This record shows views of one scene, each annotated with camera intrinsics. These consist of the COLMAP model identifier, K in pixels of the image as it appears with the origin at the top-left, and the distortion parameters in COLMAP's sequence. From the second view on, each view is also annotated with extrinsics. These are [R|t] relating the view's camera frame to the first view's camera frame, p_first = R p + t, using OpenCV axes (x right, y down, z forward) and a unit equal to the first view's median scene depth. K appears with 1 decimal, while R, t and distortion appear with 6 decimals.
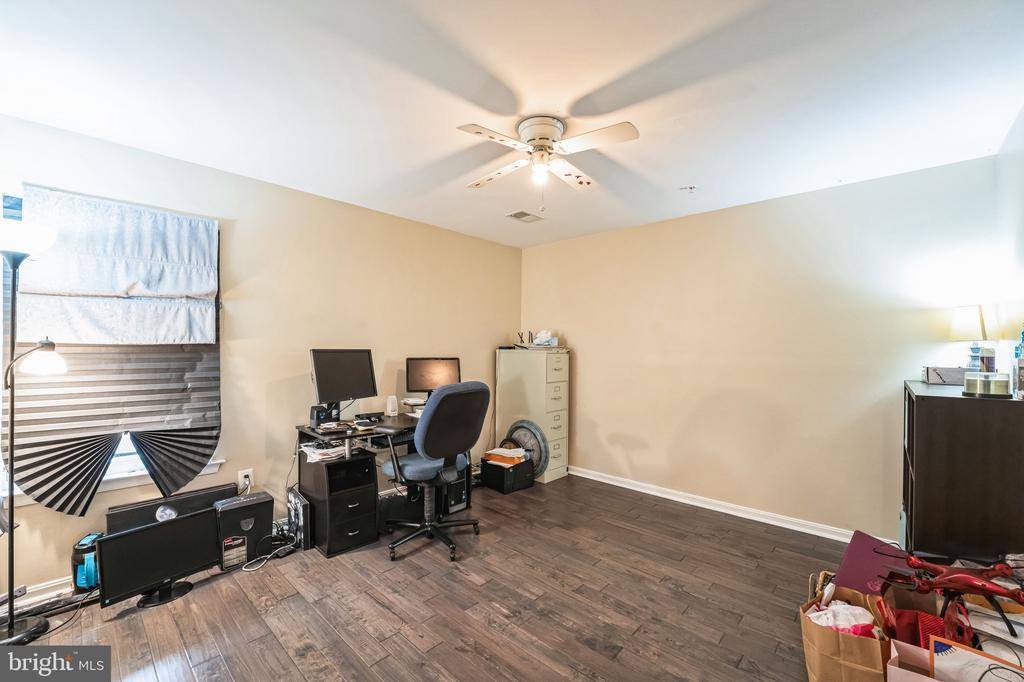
lens RADIAL K [[416.6, 0, 512.9], [0, 416.6, 347.2], [0, 0, 1]] dist [-0.001550, 0.000005]
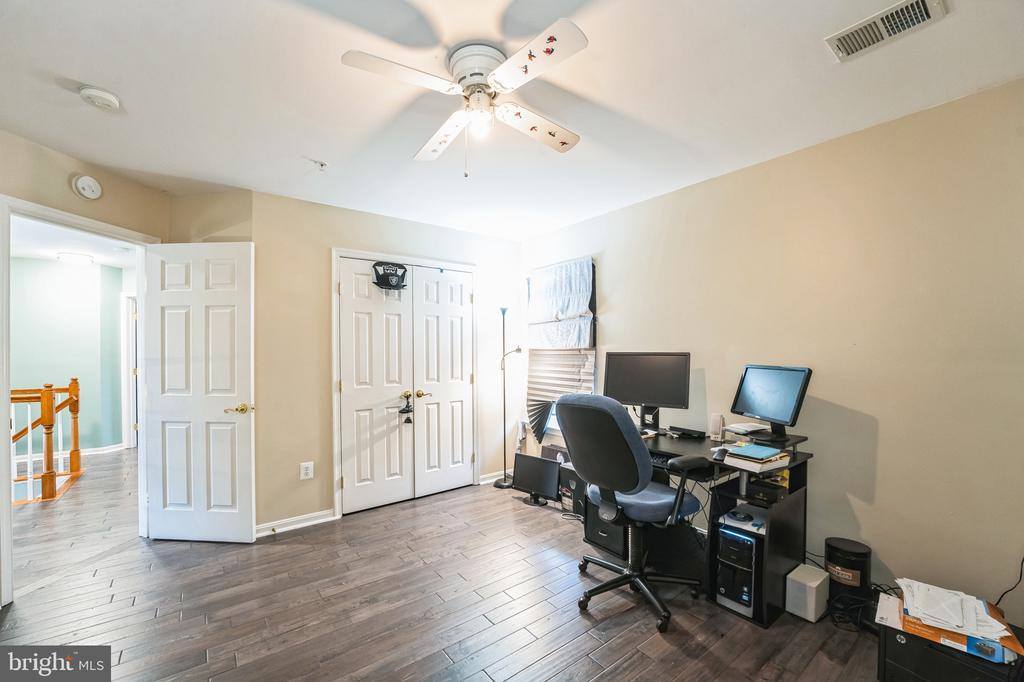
lens RADIAL K [[416.6, 0, 511.7], [0, 416.6, 349.2], [0, 0, 1]] dist [-0.001550, 0.000005]
pose [[-0.141996, -0.005595, -0.989851, 0.707901], [0.003273, 0.999976, -0.006122, 0.002345], [0.989862, -0.004109, -0.141975, 1.002755]]
